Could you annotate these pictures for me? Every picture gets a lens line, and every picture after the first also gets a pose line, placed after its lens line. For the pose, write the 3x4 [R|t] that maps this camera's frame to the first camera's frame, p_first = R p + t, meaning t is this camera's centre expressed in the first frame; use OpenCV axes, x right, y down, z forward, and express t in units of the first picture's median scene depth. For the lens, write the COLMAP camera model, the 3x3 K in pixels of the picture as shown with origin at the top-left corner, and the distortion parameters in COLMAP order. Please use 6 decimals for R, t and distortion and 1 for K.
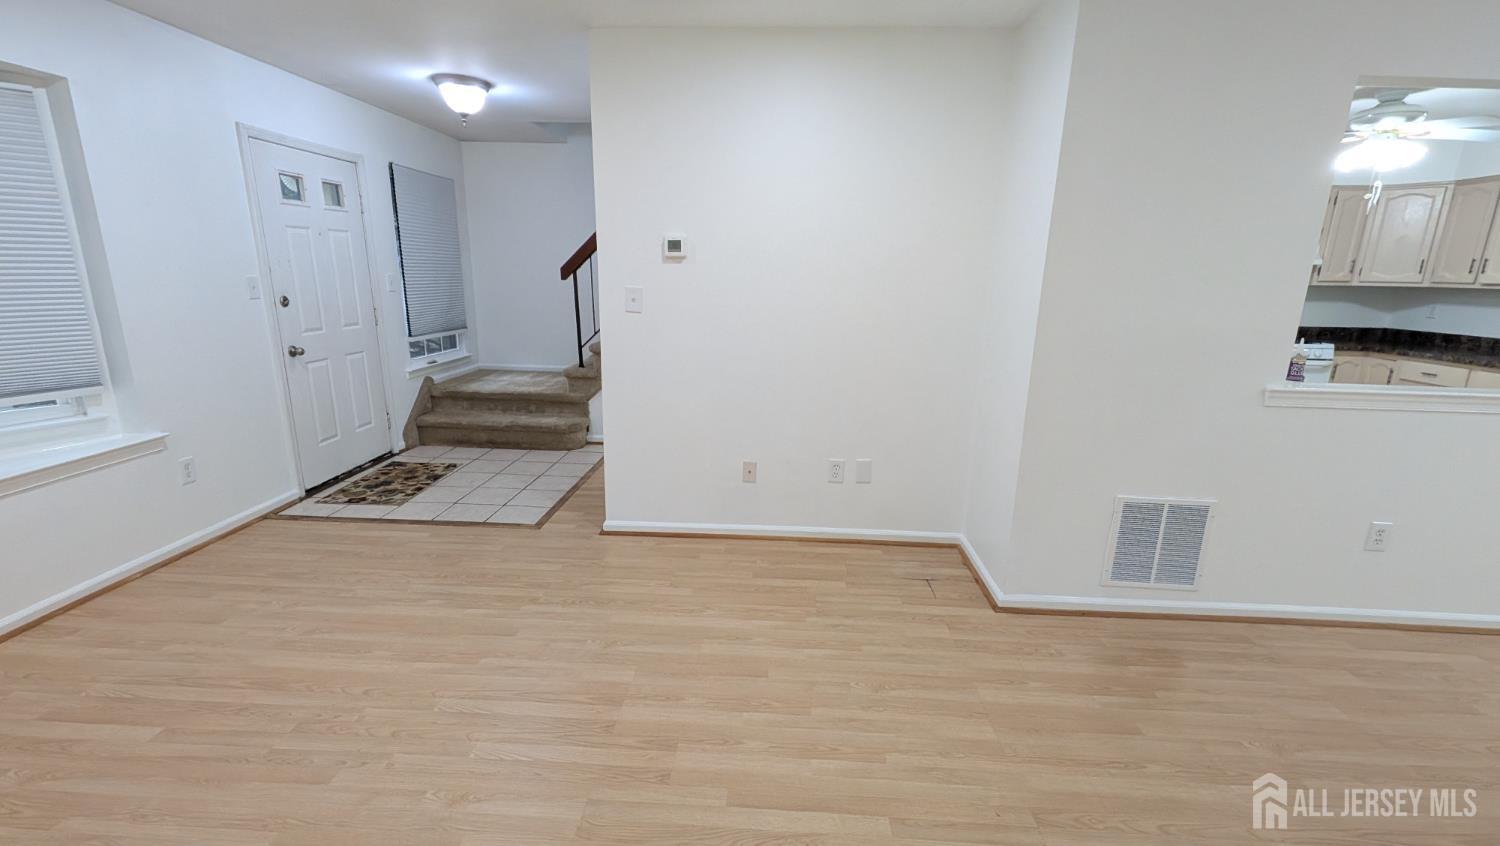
lens RADIAL K [[639.0, 0, 746.2], [0, 639.0, 433.8], [0, 0, 1]] dist [0.000512, 0.000663]
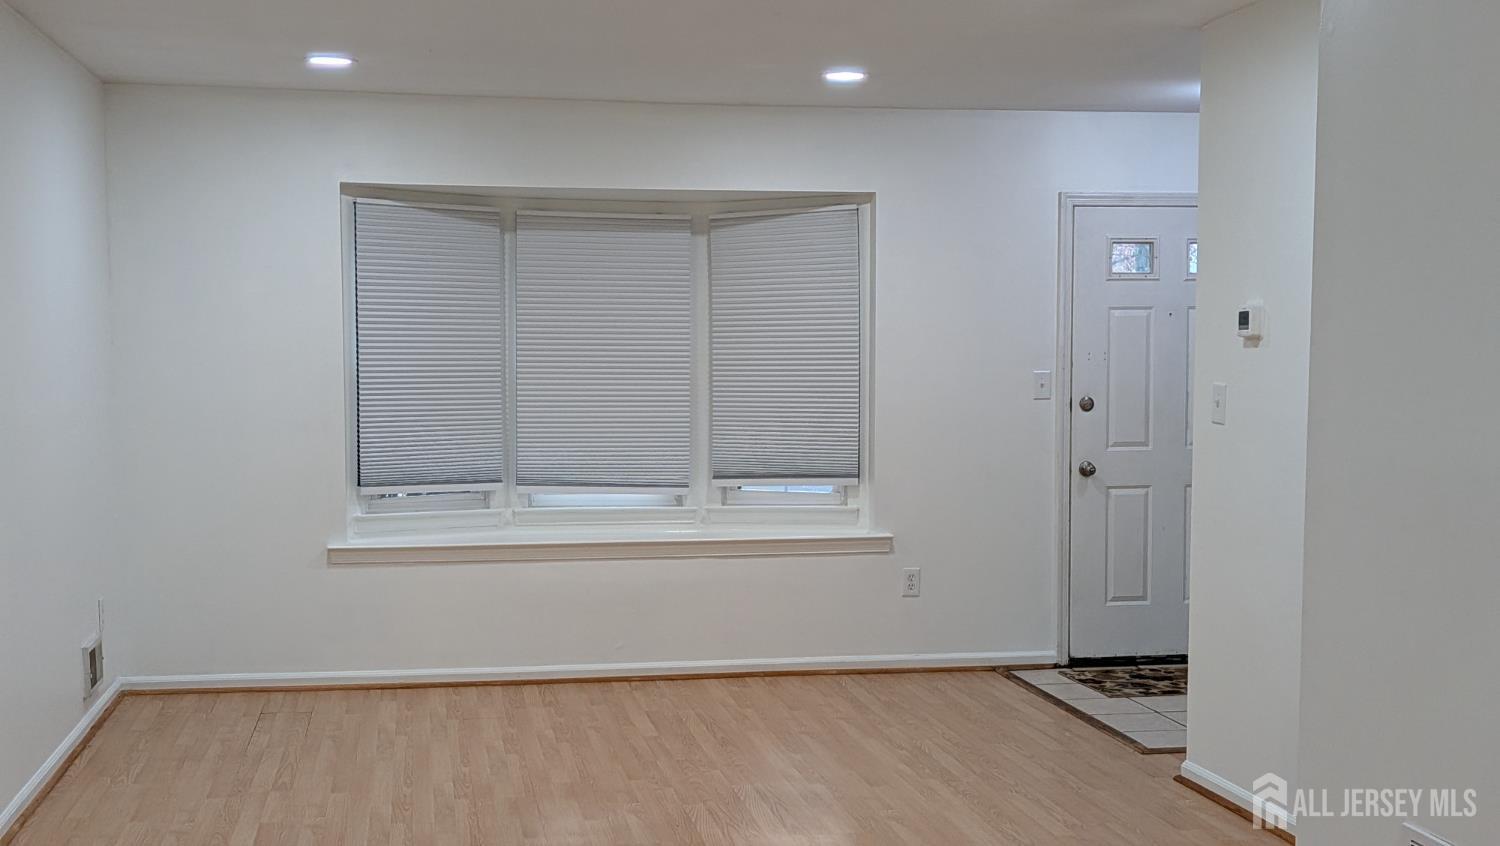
lens RADIAL K [[1710.4, 0, 750.0], [0, 1710.4, 423.0], [0, 0, 1]] dist [0.002561, 0.000805]
pose [[0.240563, 0.023942, -0.970338, 1.227105], [-0.235344, 0.971304, -0.034380, -0.020637], [0.941670, 0.236633, 0.239295, 0.143837]]
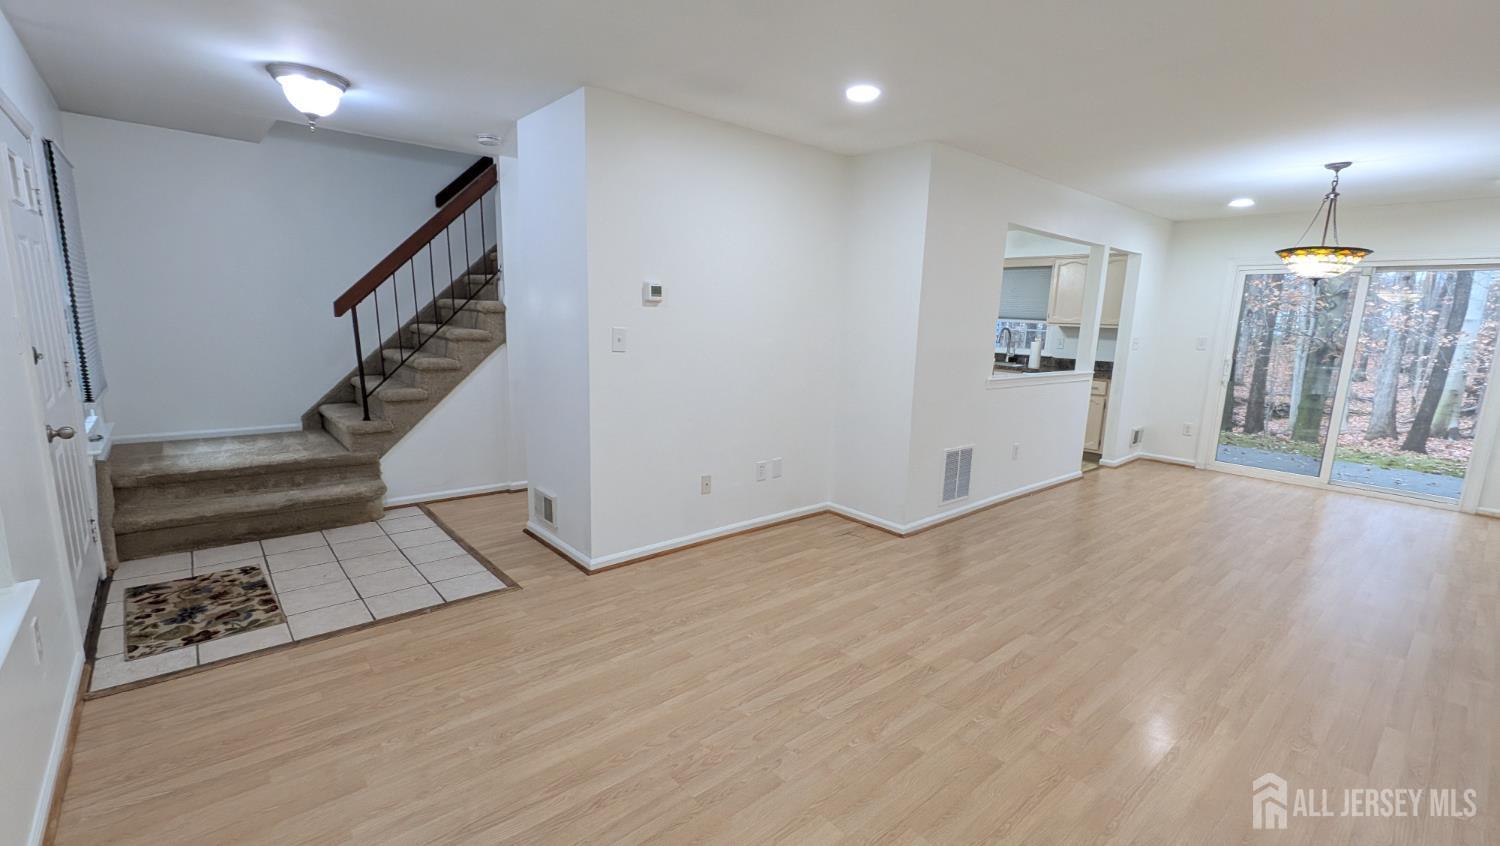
lens RADIAL K [[639.0, 0, 746.2], [0, 639.0, 433.8], [0, 0, 1]] dist [0.000512, 0.000663]
pose [[0.726807, -0.123640, 0.675622, -0.682267], [0.152462, 0.988166, 0.016823, -0.037761], [-0.669706, 0.090780, 0.737056, 0.086058]]
